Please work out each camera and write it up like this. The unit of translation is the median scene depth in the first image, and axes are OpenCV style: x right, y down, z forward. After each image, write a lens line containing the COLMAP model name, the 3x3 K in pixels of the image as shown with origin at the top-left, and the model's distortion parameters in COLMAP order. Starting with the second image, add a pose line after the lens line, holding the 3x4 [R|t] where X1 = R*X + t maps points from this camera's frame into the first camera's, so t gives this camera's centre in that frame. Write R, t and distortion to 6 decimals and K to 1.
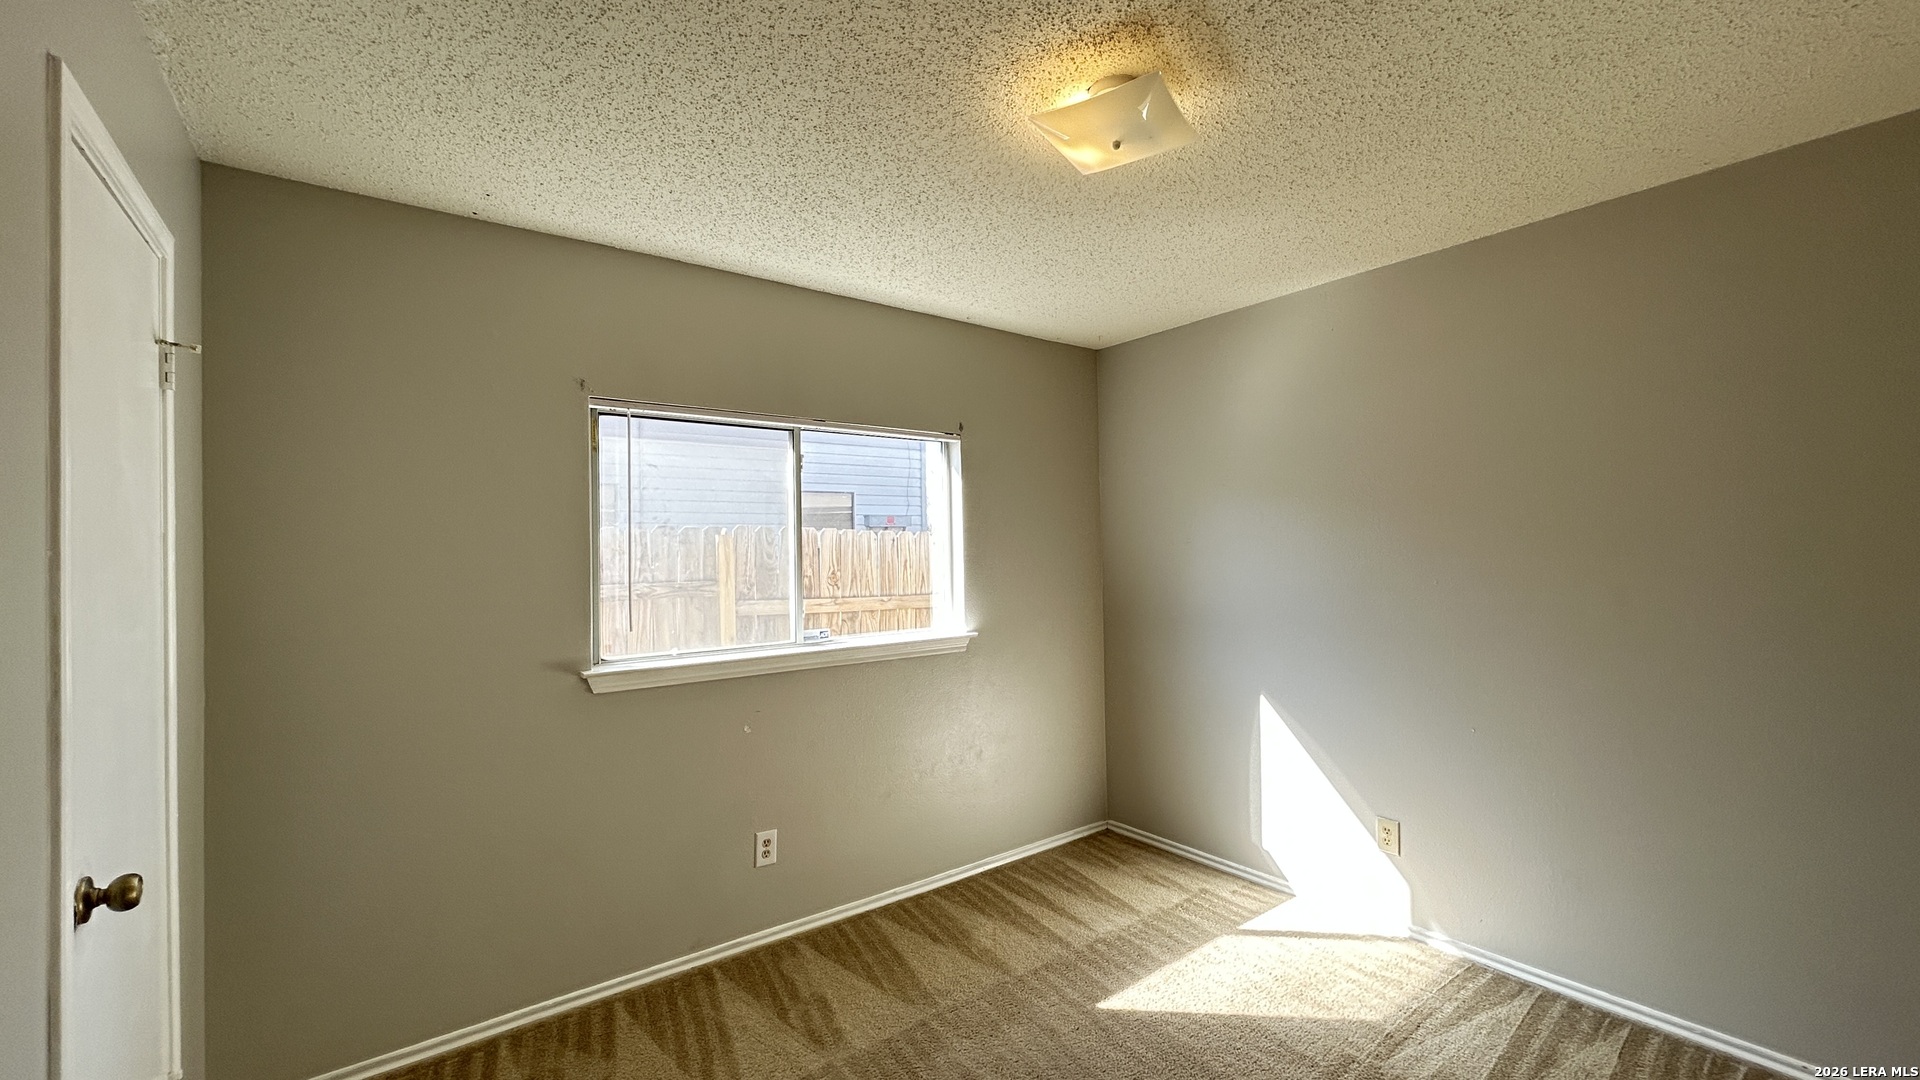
lens RADIAL K [[771.0, 0, 963.6], [0, 771.0, 540.5], [0, 0, 1]] dist [0.001738, 0.000059]
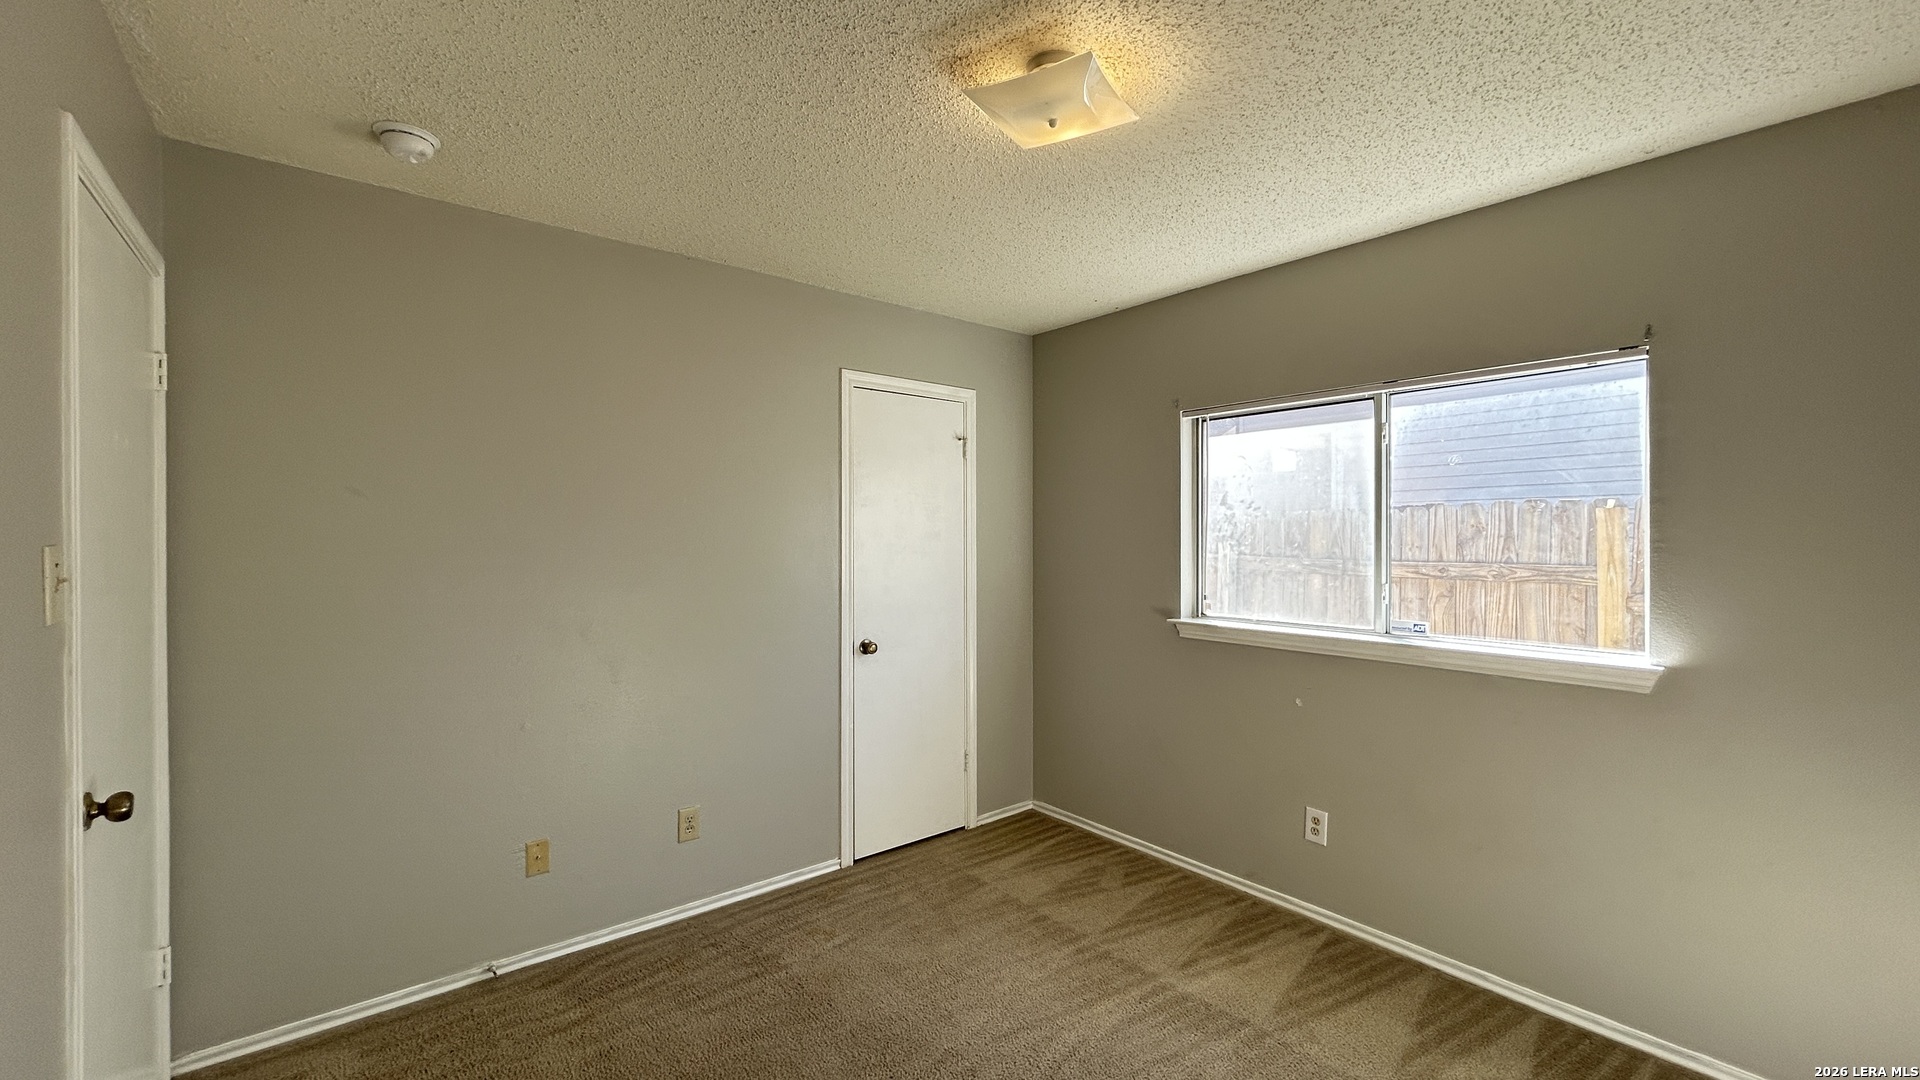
lens RADIAL K [[771.0, 0, 963.6], [0, 771.0, 540.5], [0, 0, 1]] dist [0.001738, 0.000059]
pose [[0.033882, 0.021720, -0.999190, 0.723698], [0.012184, 0.999681, 0.022144, -0.000522], [0.999352, -0.012924, 0.033606, 0.512971]]
